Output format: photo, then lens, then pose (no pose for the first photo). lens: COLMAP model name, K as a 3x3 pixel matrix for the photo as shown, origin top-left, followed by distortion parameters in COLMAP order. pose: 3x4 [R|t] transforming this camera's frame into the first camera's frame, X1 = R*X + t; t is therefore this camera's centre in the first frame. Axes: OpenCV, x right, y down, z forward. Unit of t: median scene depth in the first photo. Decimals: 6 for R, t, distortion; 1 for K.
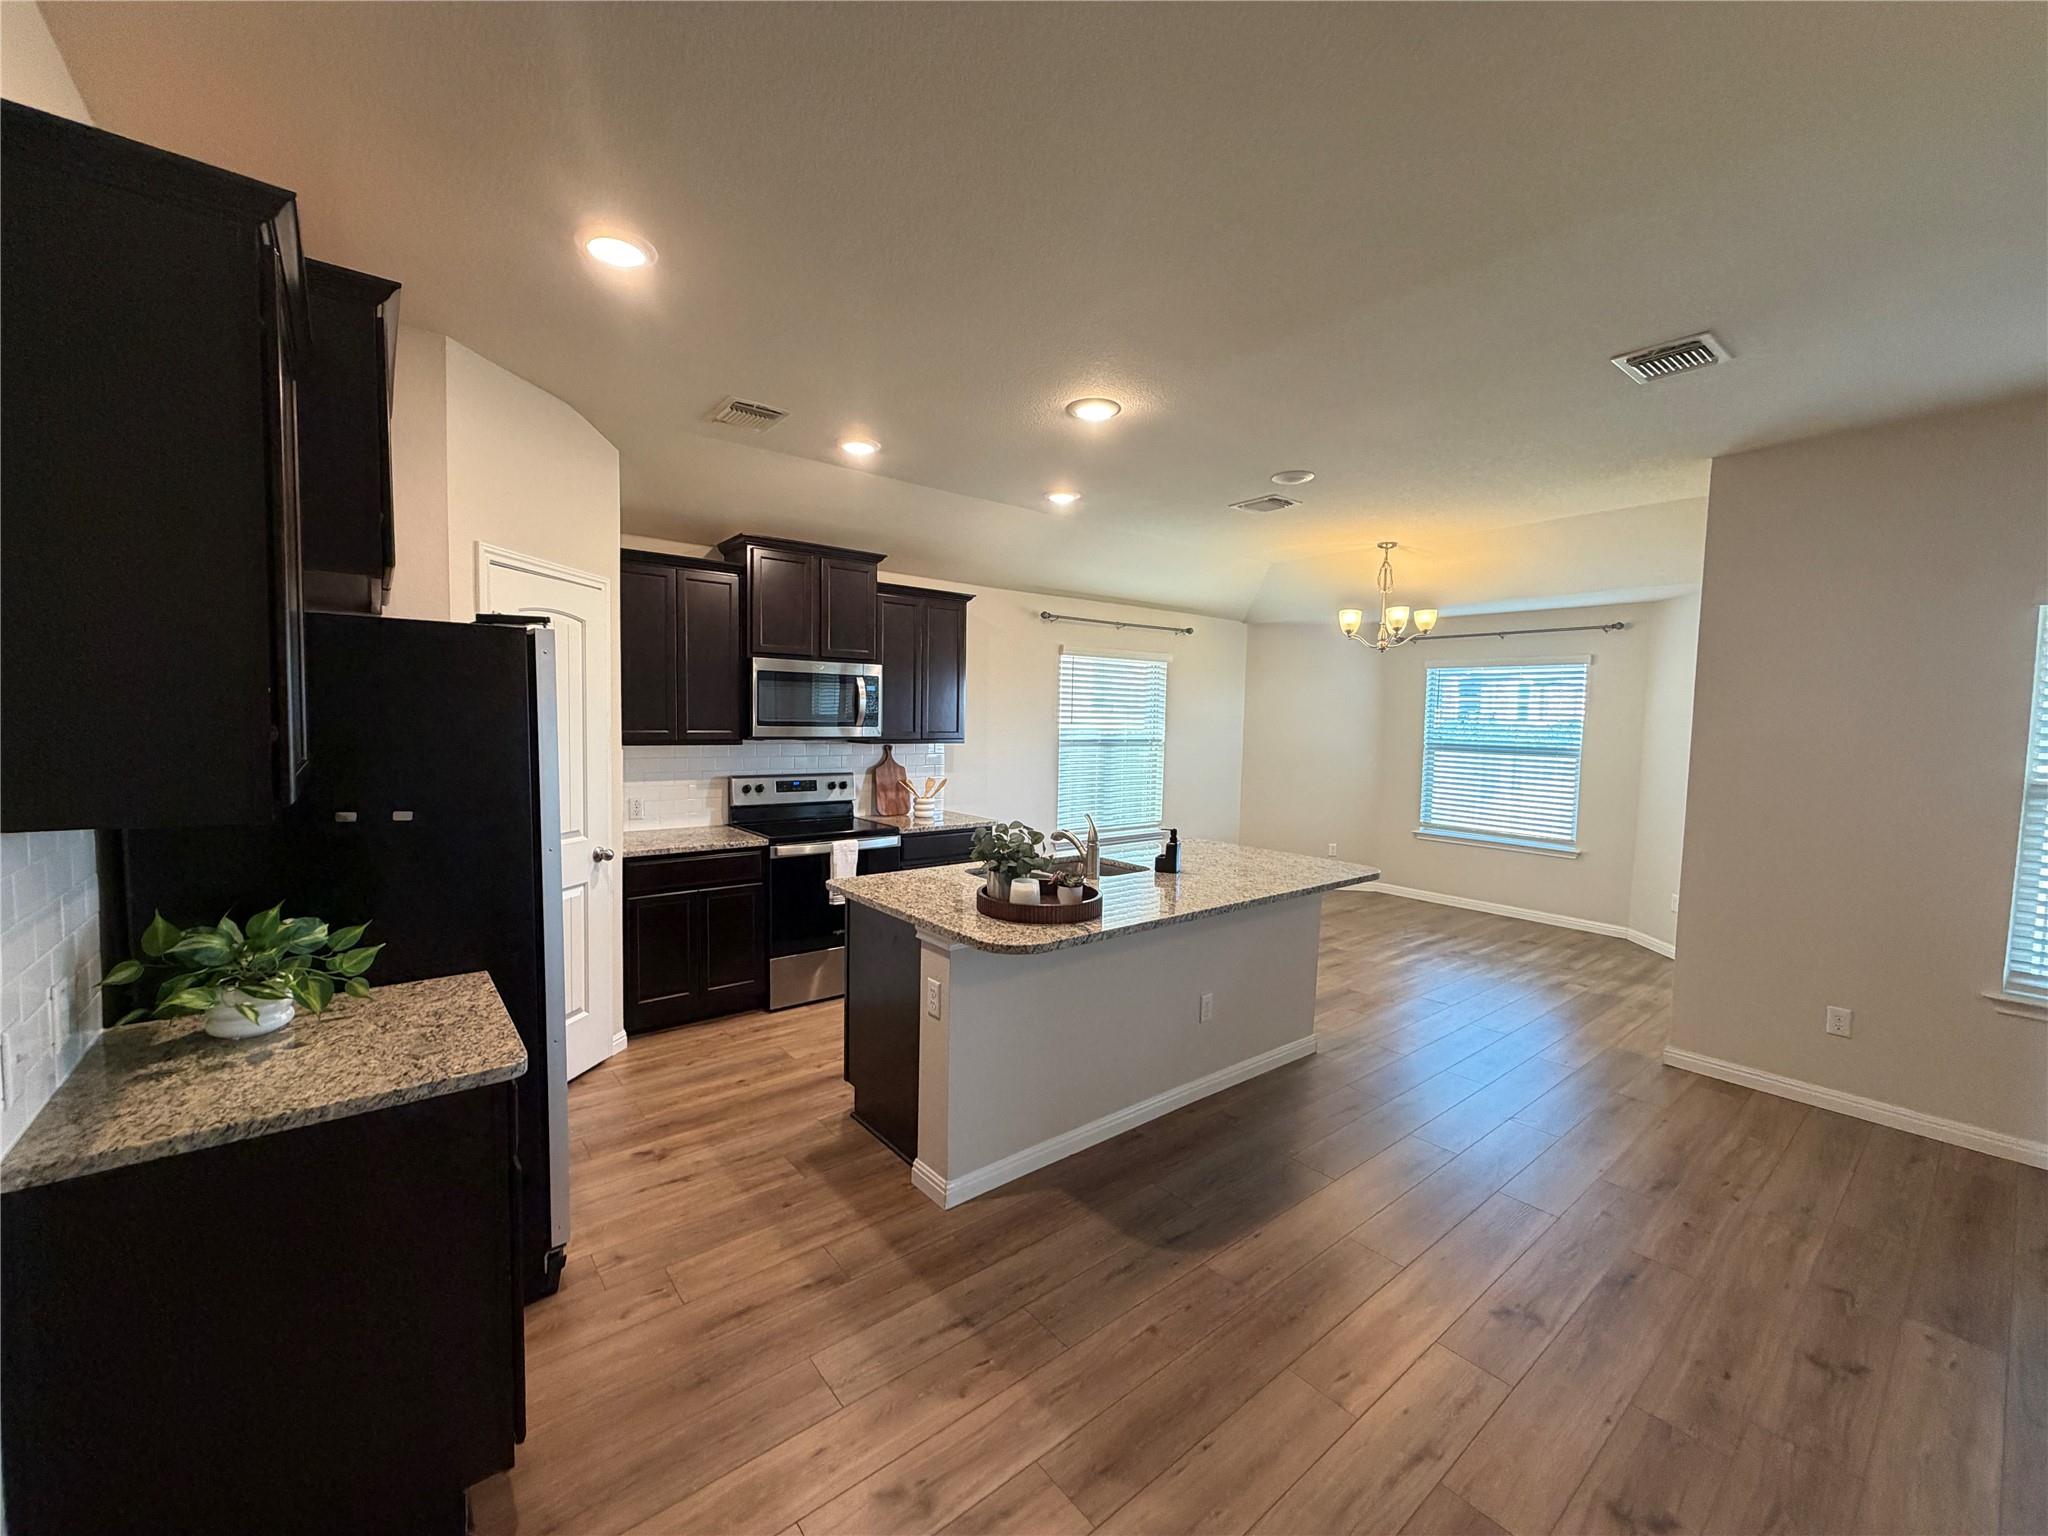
lens RADIAL K [[815.9, 0, 1016.4], [0, 815.9, 759.8], [0, 0, 1]] dist [0.002028, 0.000169]
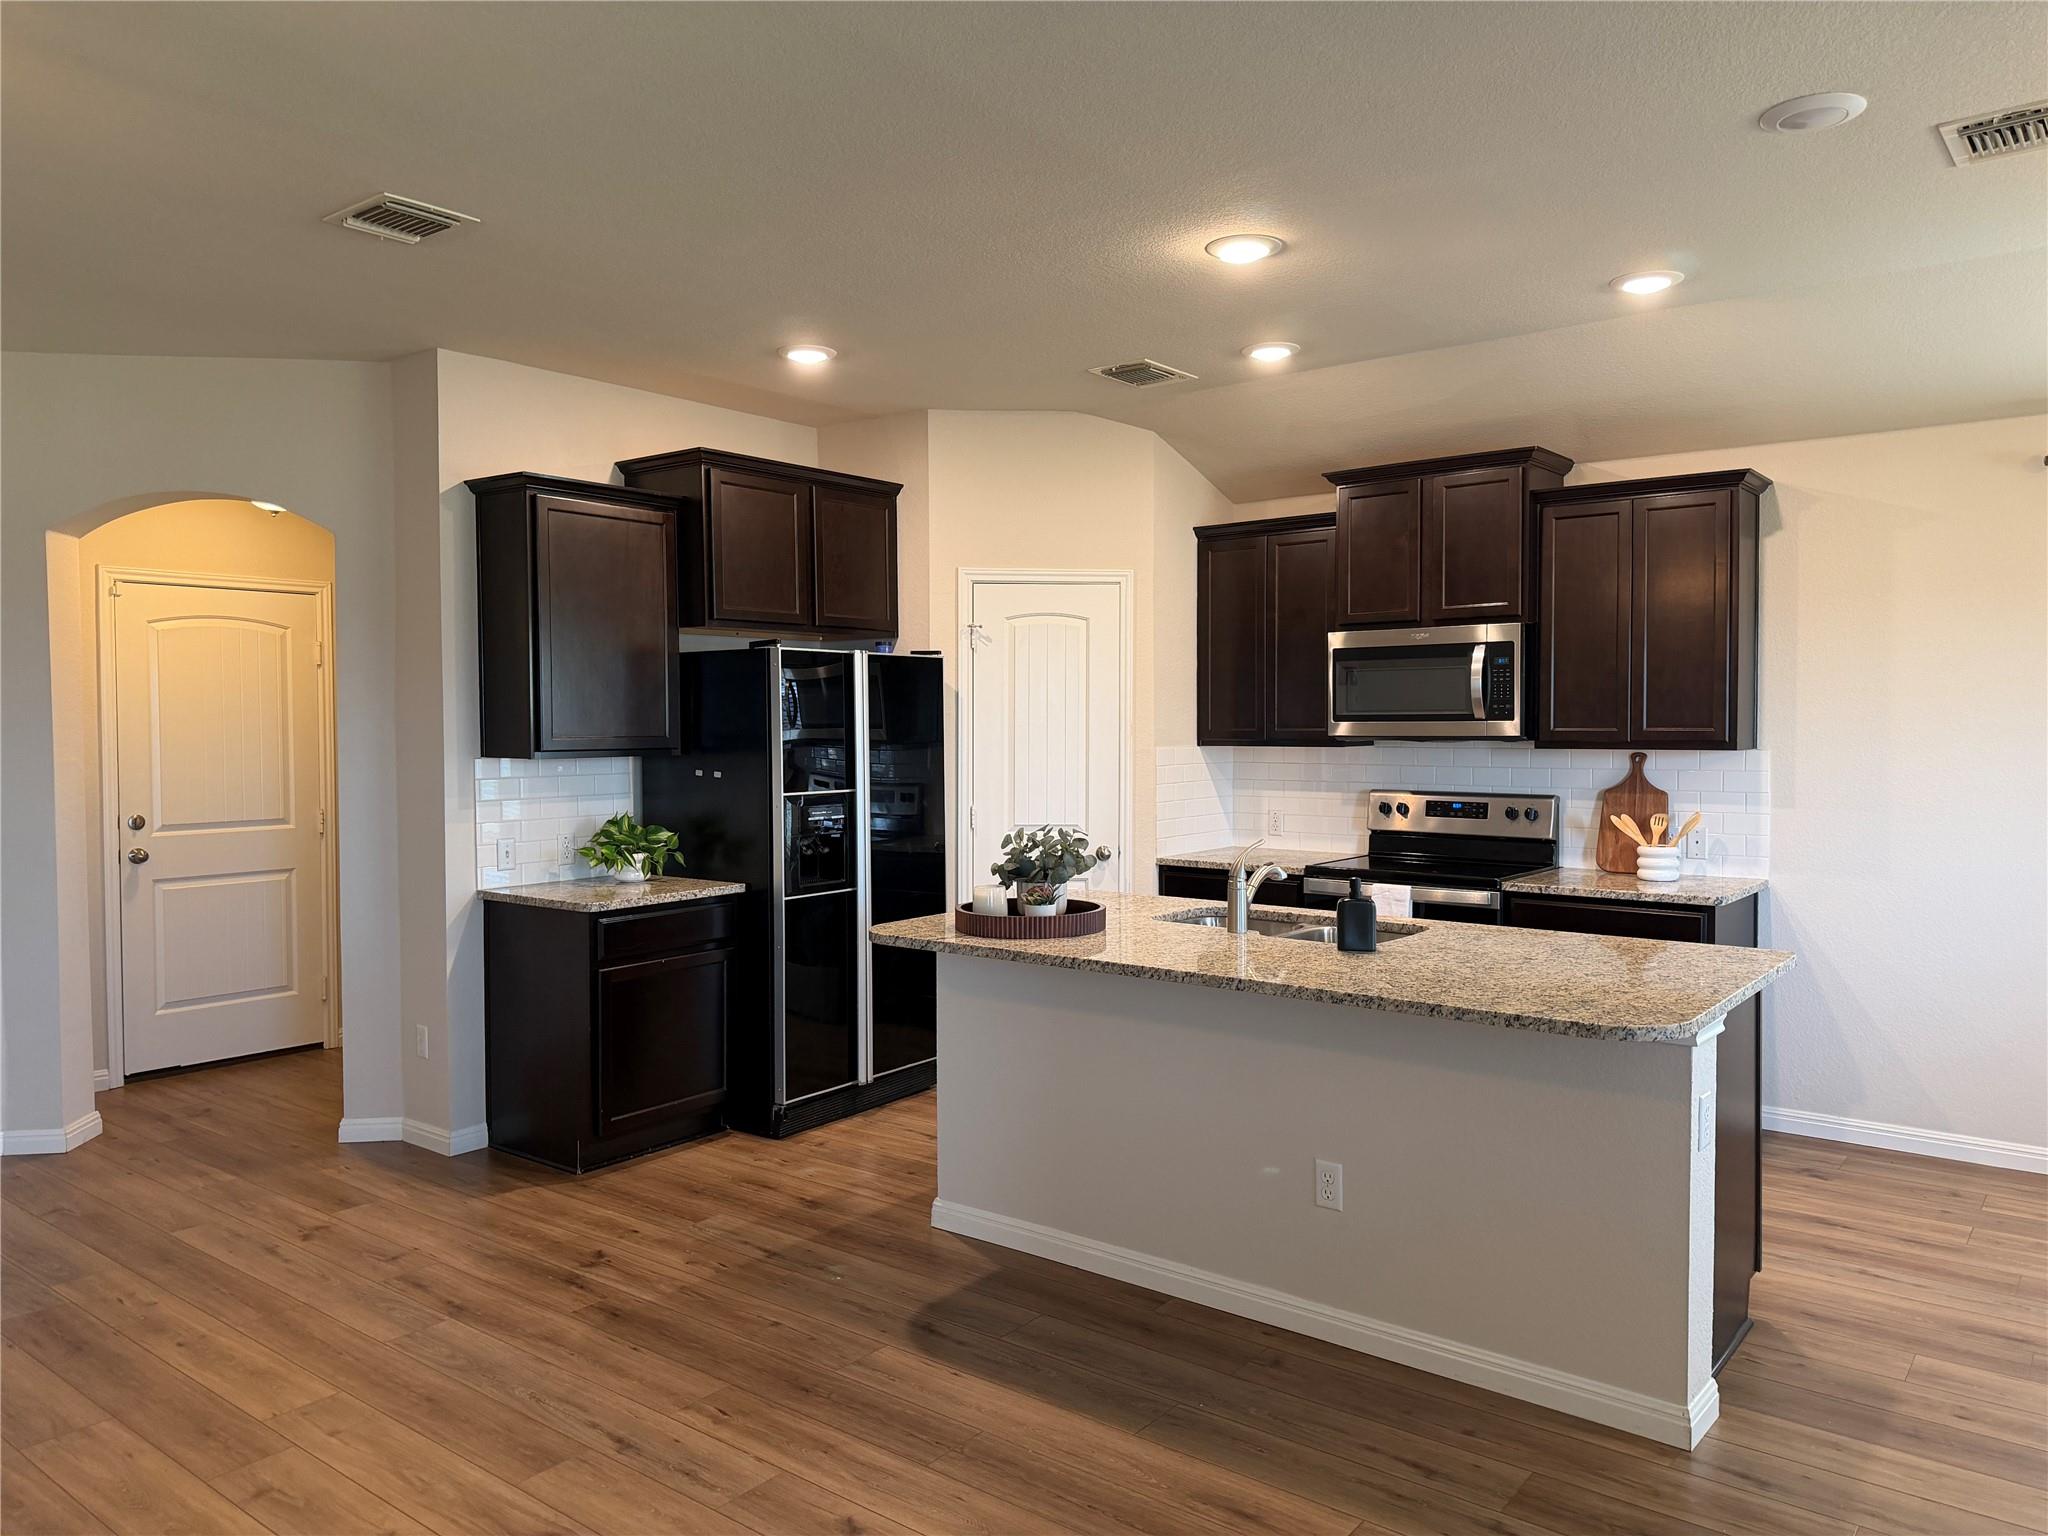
lens RADIAL K [[1436.6, 0, 1024.0], [0, 1436.6, 768.0], [0, 0, 1]] dist [0.003162, -0.000520]
pose [[0.225880, 0.010958, -0.974093, 0.886359], [-0.044859, 0.998993, 0.000835, 0.013779], [0.973122, 0.043509, 0.226144, 0.412830]]
